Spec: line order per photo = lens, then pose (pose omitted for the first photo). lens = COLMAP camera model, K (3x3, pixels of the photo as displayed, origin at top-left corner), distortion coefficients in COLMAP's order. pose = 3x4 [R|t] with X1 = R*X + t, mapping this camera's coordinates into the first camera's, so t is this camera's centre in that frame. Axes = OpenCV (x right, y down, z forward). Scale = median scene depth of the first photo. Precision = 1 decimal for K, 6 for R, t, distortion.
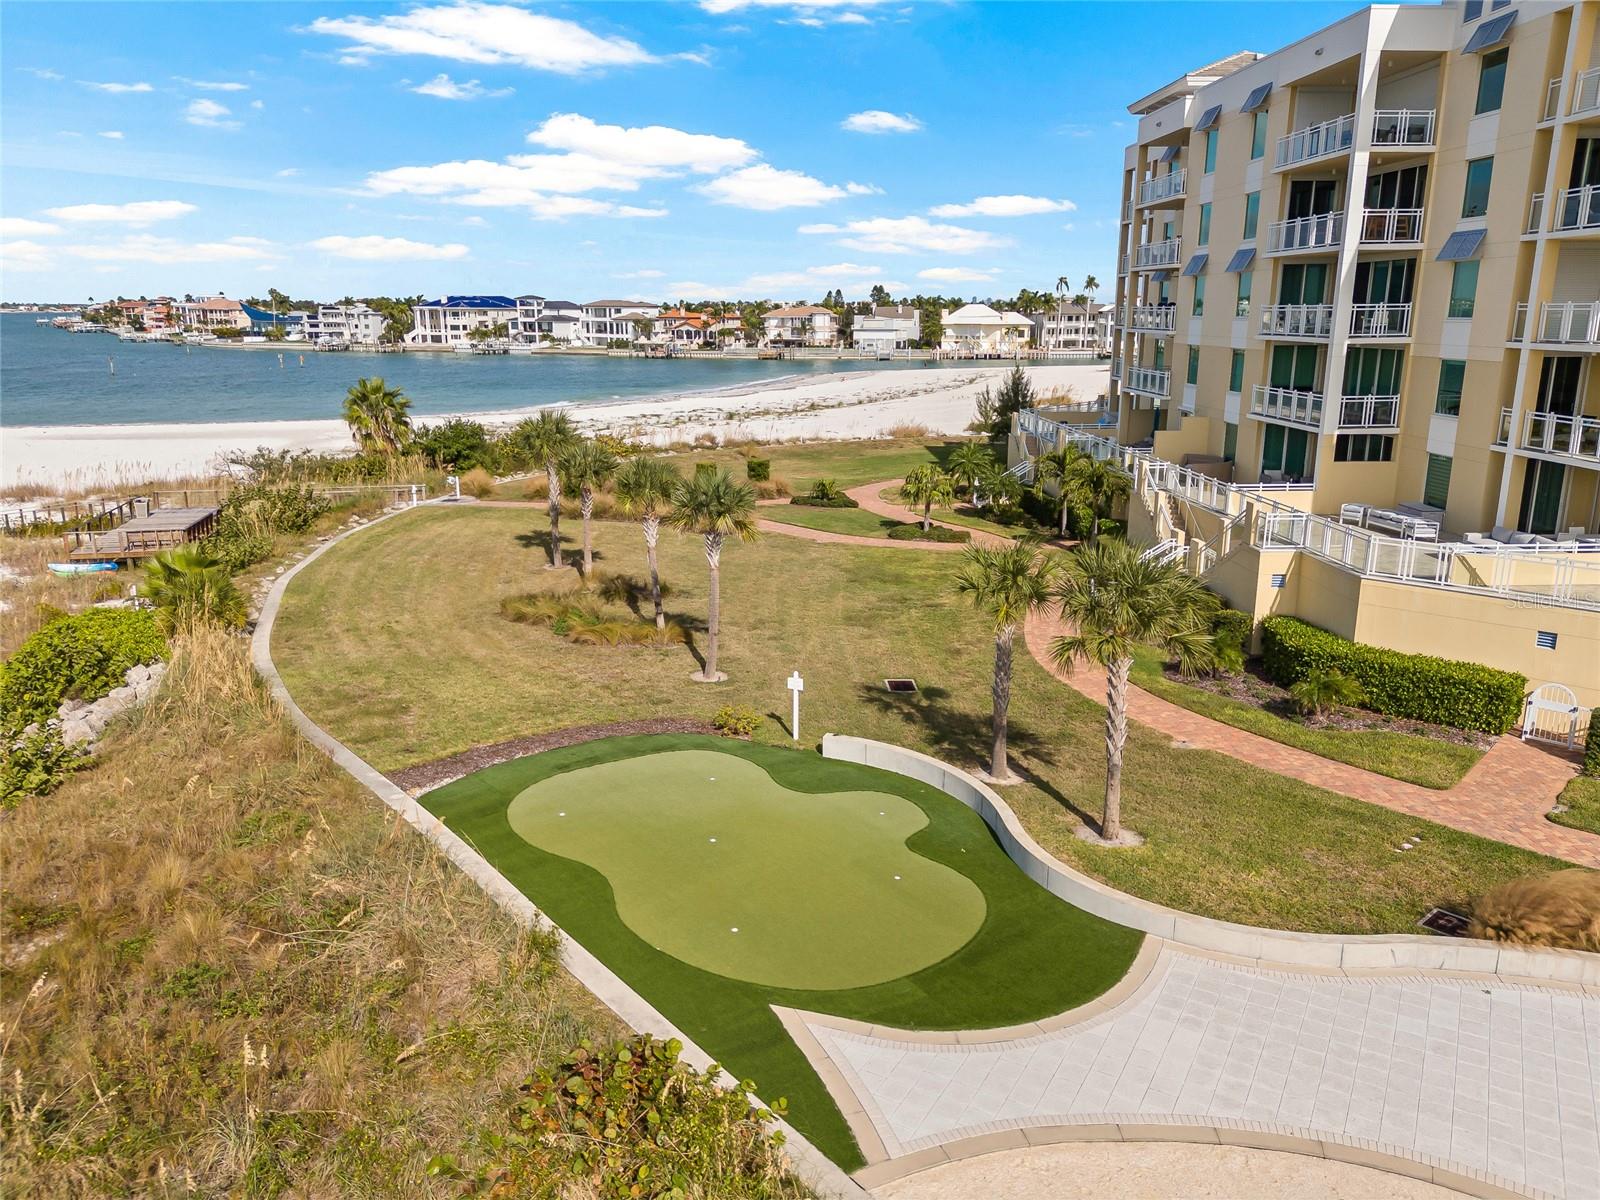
lens RADIAL K [[1209.6, 0, 800.0], [0, 1209.6, 600.0], [0, 0, 1]] dist [0.073448, -0.037621]
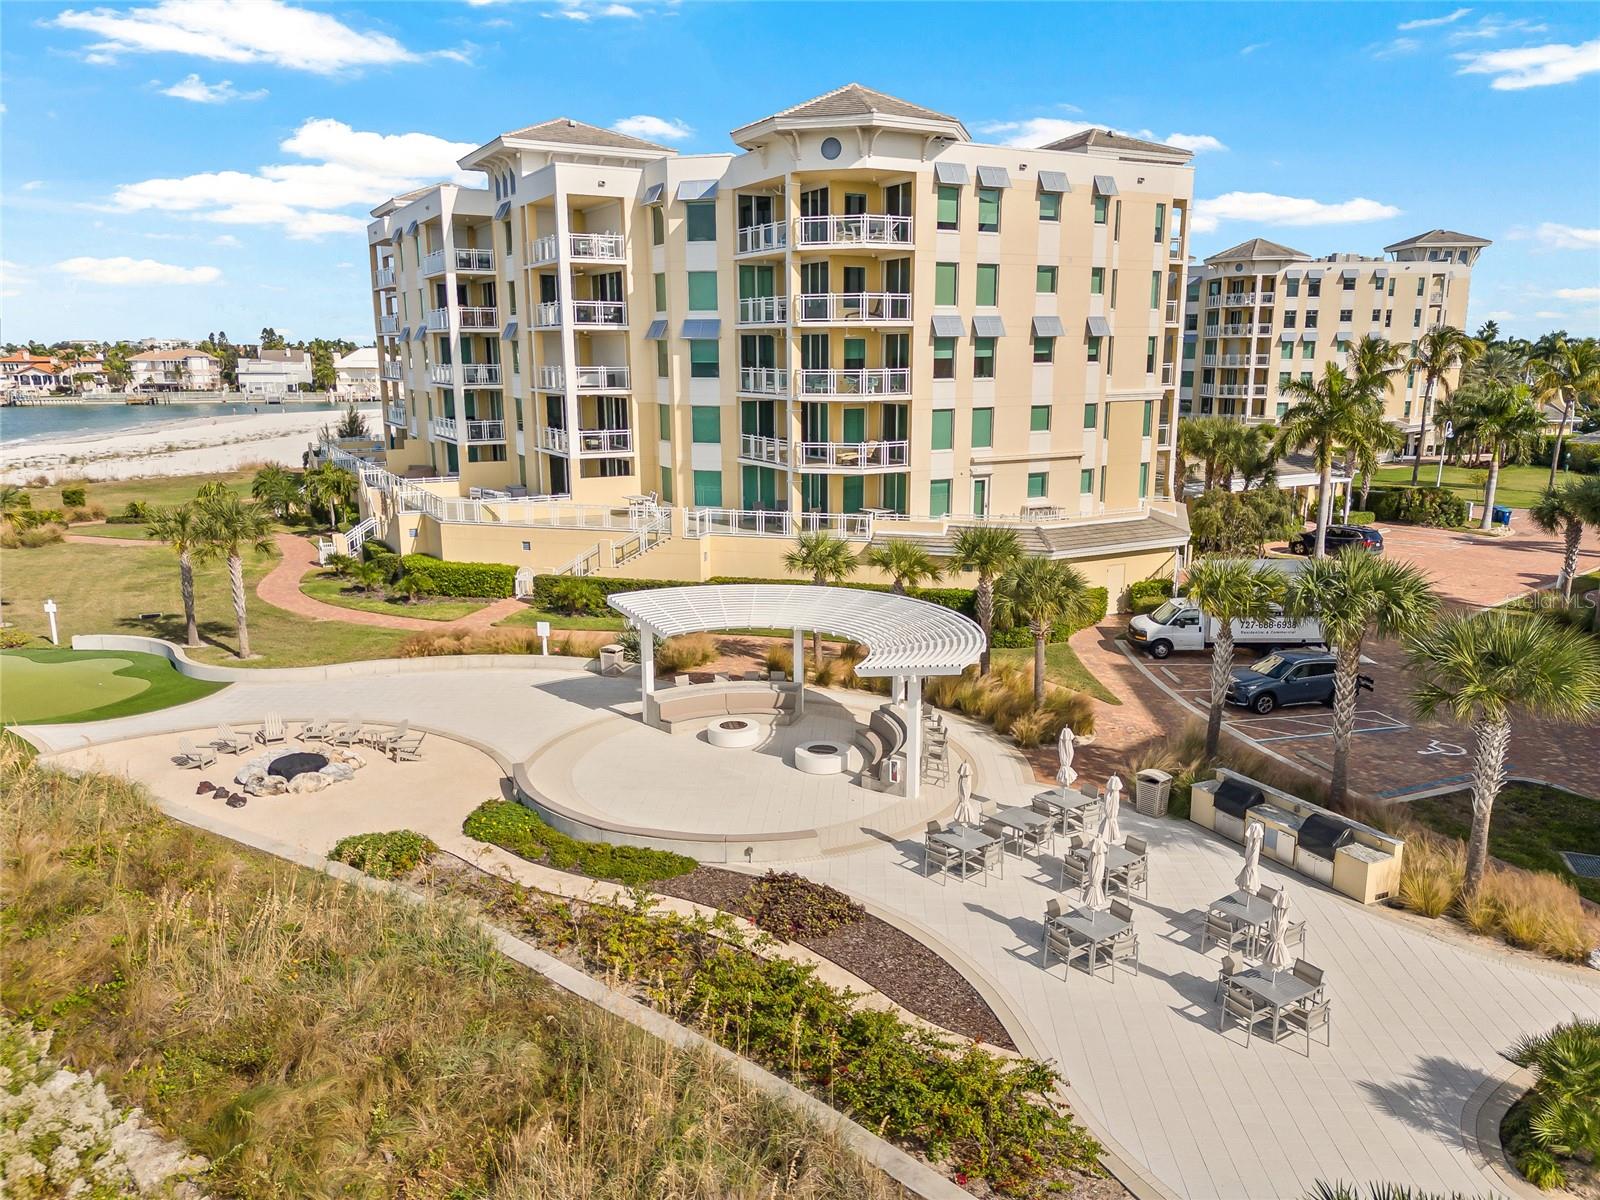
lens RADIAL K [[1209.6, 0, 800.0], [0, 1209.6, 600.0], [0, 0, 1]] dist [0.073448, -0.037621]
pose [[0.901639, -0.096221, 0.421651, 0.017605], [0.109465, 0.993964, -0.007251, 0.015714], [-0.418408, 0.052694, 0.906729, -0.076939]]
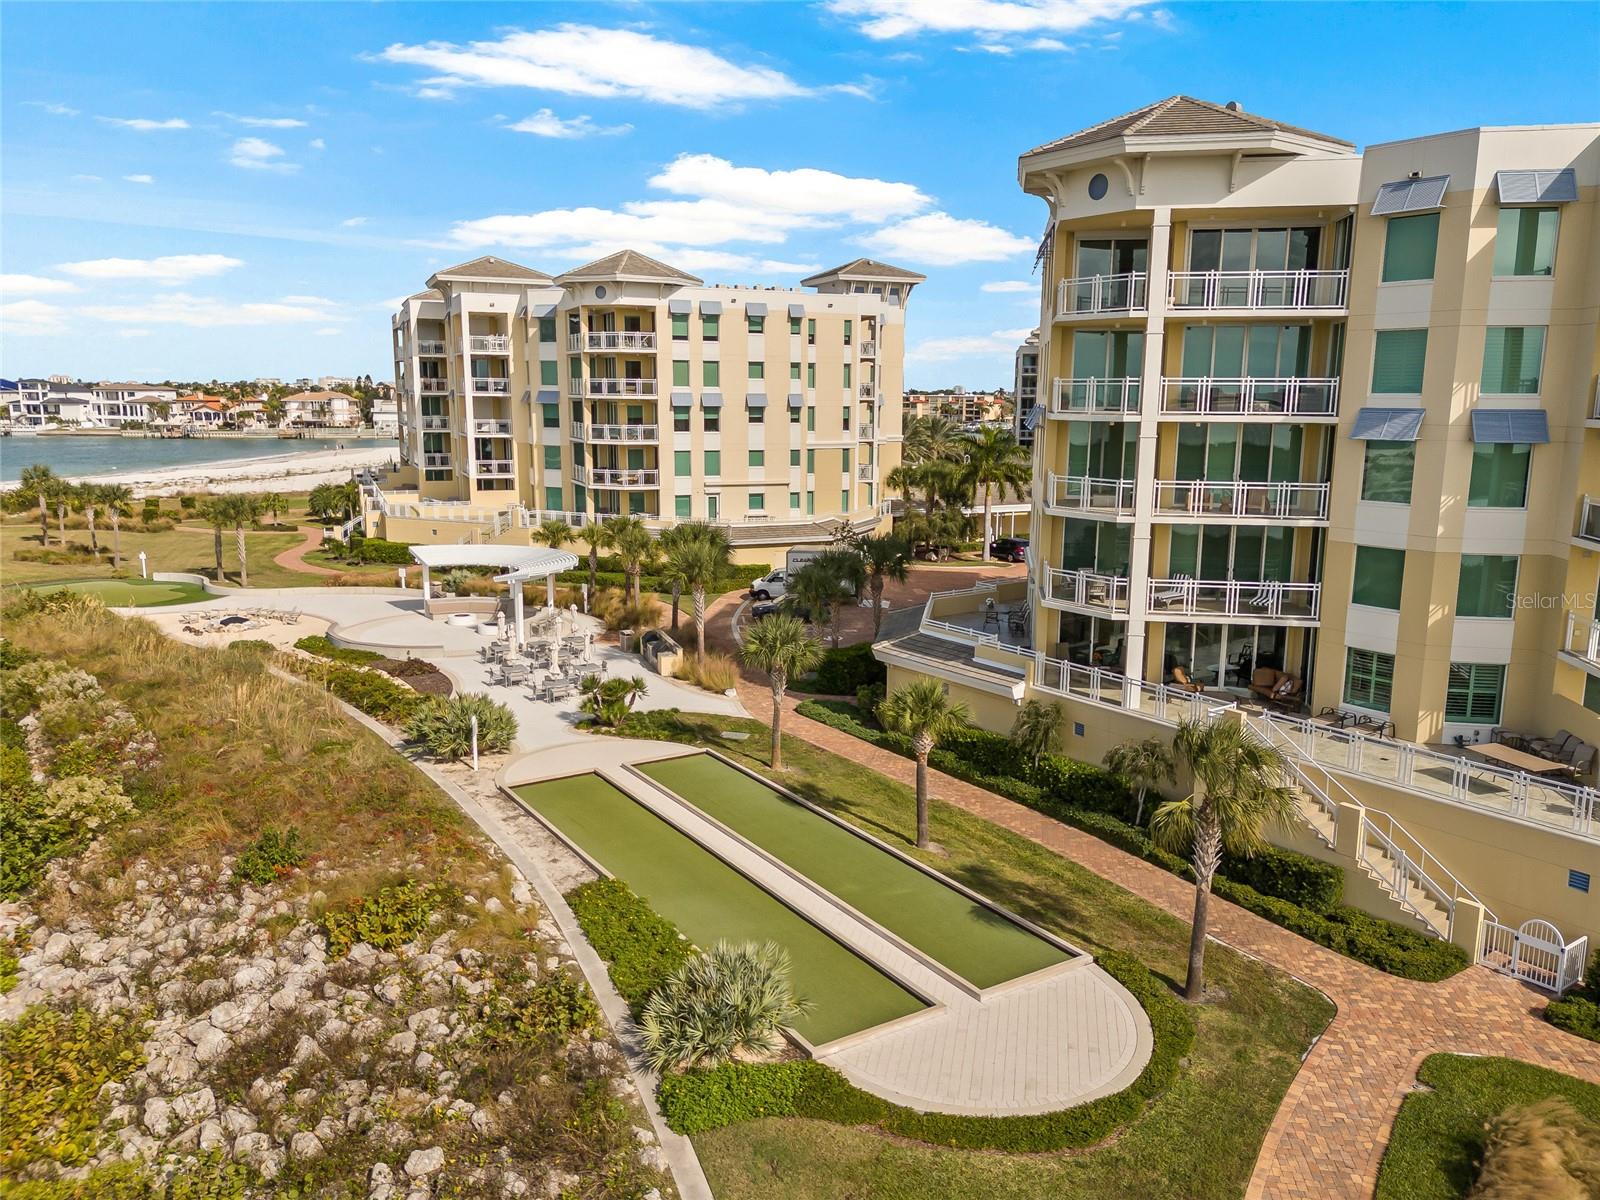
lens RADIAL K [[1209.6, 0, 800.0], [0, 1209.6, 600.0], [0, 0, 1]] dist [0.073448, -0.037621]
pose [[0.945074, -0.053746, 0.322407, 0.043935], [0.073791, 0.996006, -0.050265, 0.036693], [-0.318418, 0.071295, 0.945265, -0.183661]]
